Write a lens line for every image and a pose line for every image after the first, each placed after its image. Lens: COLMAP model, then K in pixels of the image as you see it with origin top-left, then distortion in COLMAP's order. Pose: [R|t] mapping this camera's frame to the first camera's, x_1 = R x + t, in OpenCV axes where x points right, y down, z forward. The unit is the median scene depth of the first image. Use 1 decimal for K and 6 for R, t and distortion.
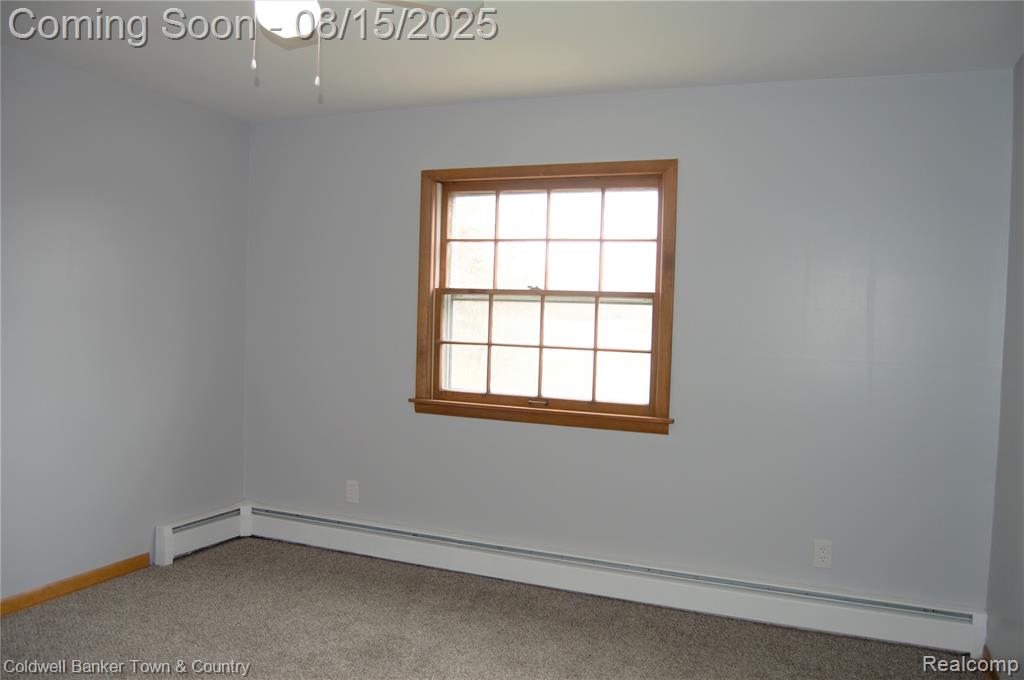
lens RADIAL K [[814.3, 0, 512.0], [0, 814.3, 340.0], [0, 0, 1]] dist [-0.090895, 0.038355]
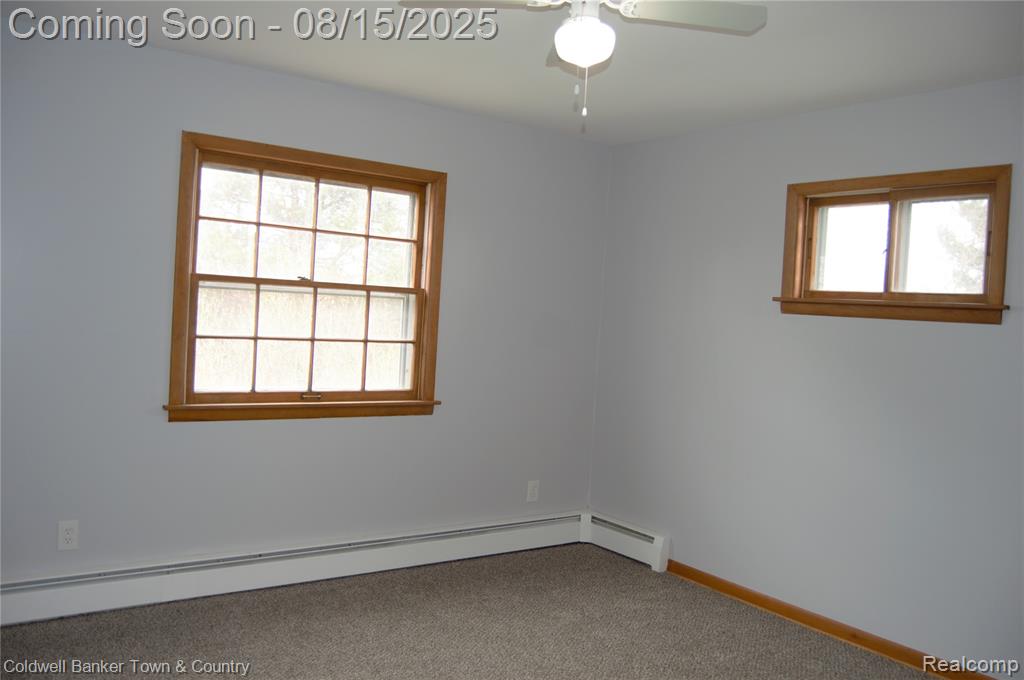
lens RADIAL K [[814.3, 0, 512.0], [0, 814.3, 340.0], [0, 0, 1]] dist [-0.090895, 0.038355]
pose [[0.509779, -0.027593, 0.859863, -0.679675], [-0.007853, 0.999295, 0.036723, -0.028848], [-0.860270, -0.025473, 0.509202, 0.298790]]
